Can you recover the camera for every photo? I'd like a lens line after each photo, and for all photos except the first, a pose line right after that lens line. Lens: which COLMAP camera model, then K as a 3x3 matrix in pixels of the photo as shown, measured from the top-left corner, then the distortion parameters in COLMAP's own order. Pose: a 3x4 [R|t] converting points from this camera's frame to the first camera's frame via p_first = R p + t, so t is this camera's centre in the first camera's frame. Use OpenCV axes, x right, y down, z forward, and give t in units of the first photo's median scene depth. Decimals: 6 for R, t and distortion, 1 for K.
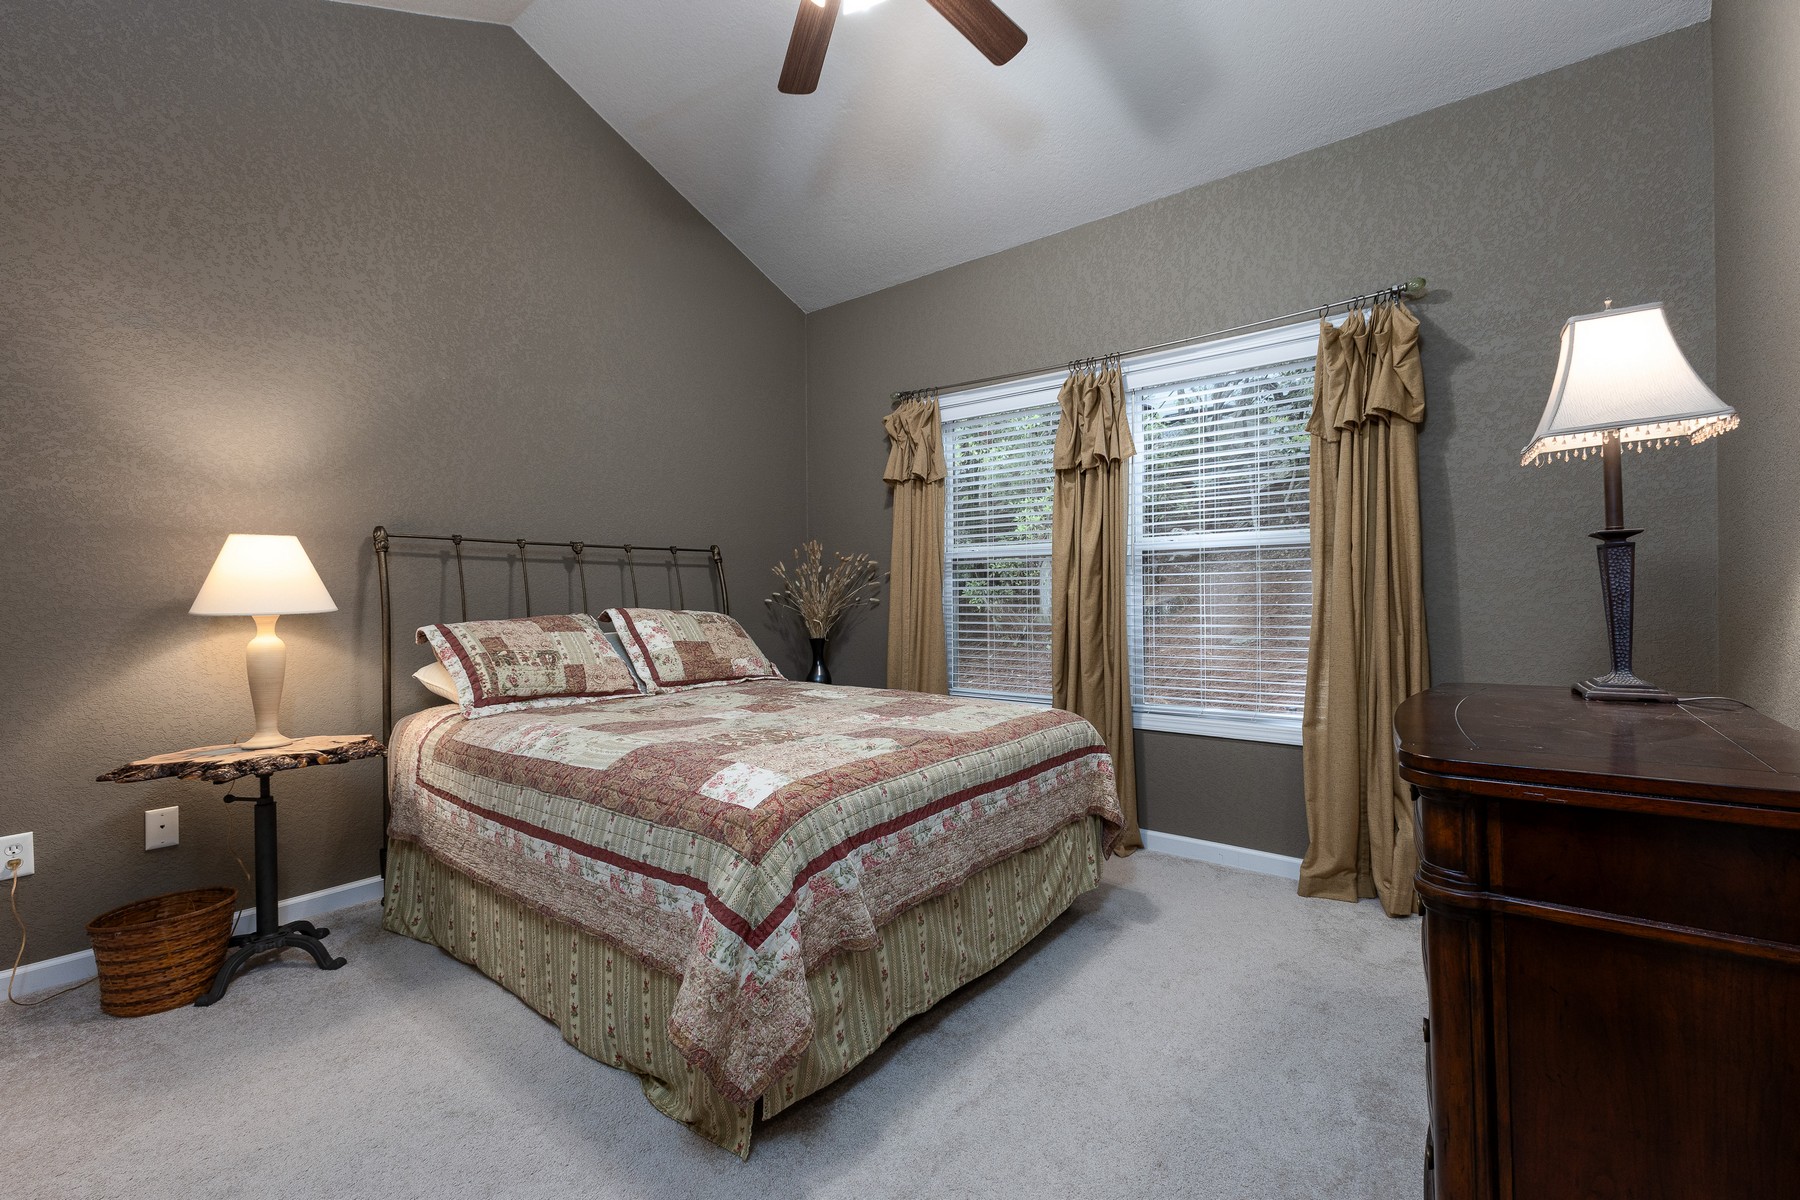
lens RADIAL K [[778.4, 0, 906.3], [0, 778.4, 599.0], [0, 0, 1]] dist [0.009810, -0.002872]
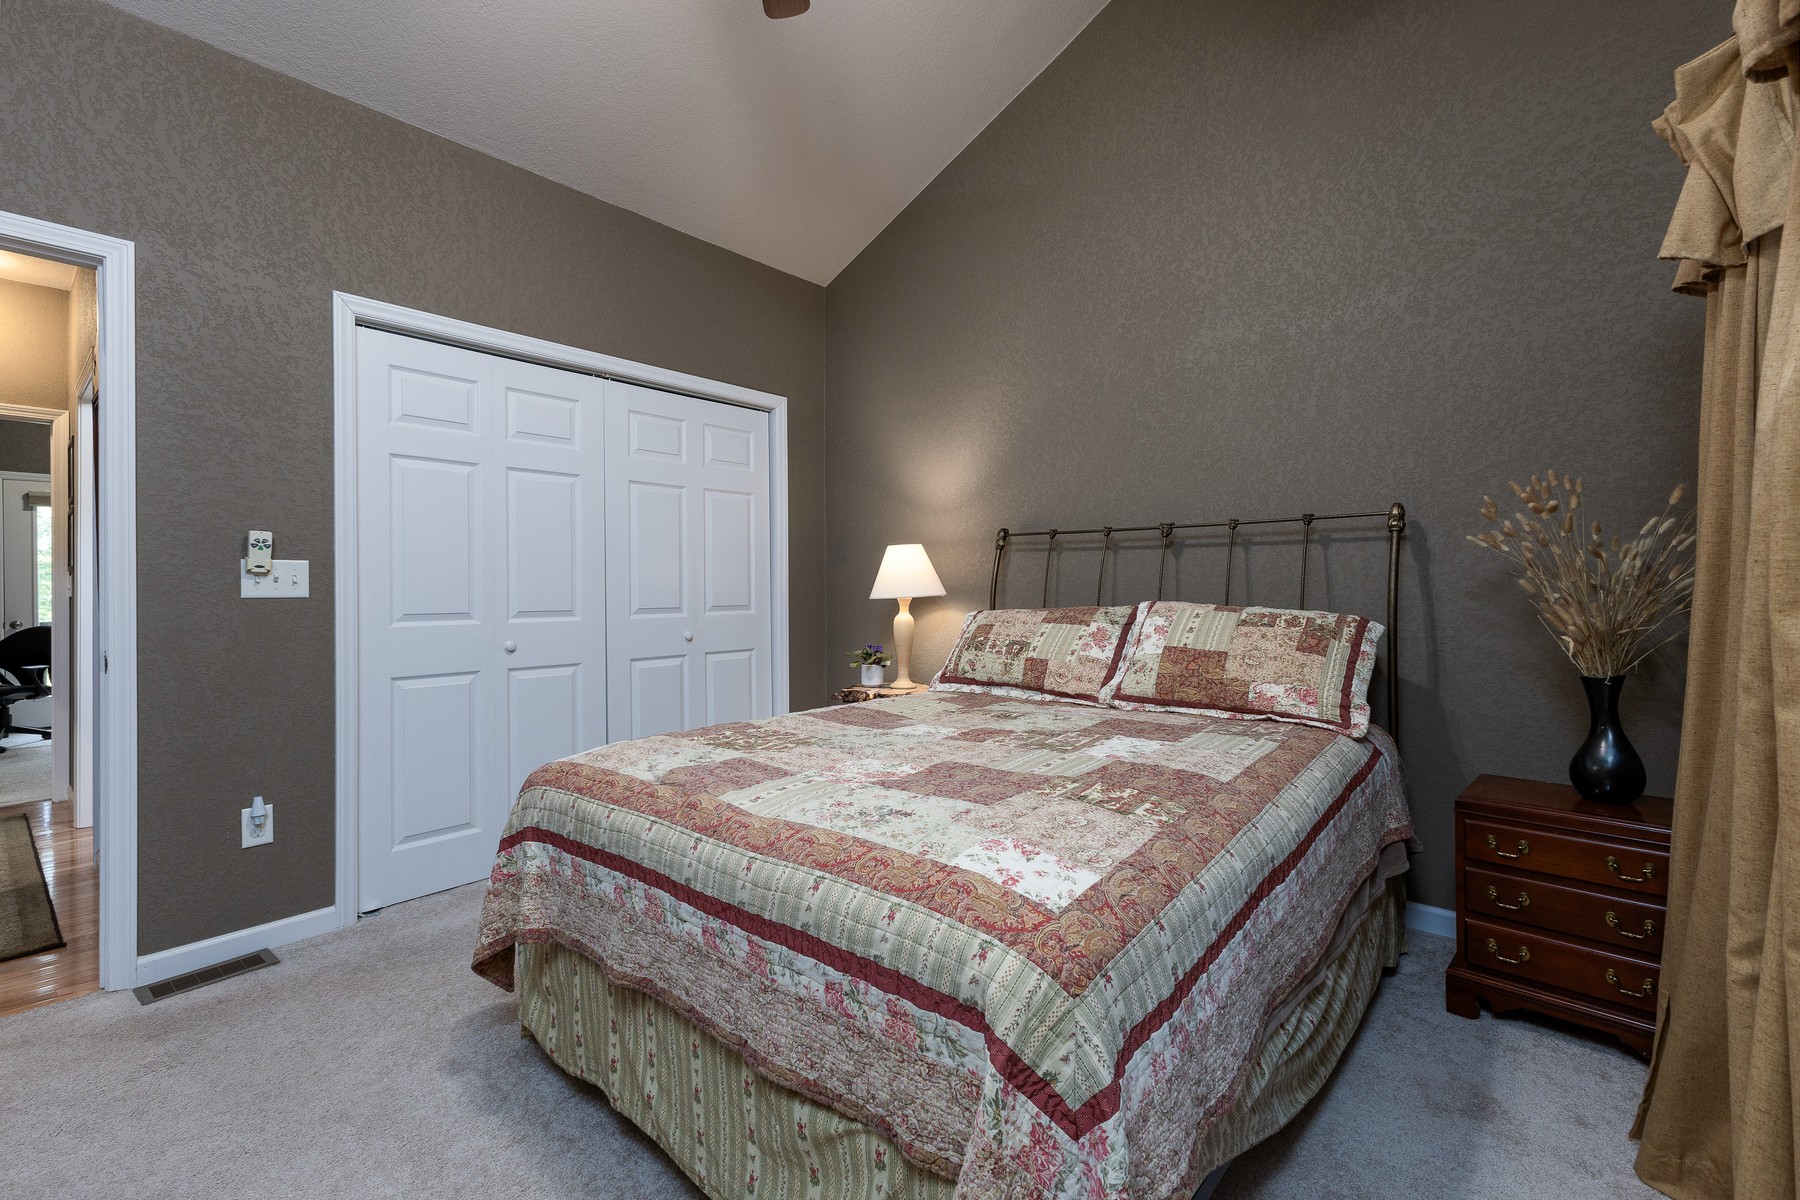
lens RADIAL K [[778.4, 0, 905.7], [0, 778.4, 590.6], [0, 0, 1]] dist [0.009810, -0.002872]
pose [[-0.040522, 0.014048, -0.999080, 0.545515], [0.001784, 0.999901, 0.013987, -0.013273], [0.999177, -0.001216, -0.040543, 0.888364]]
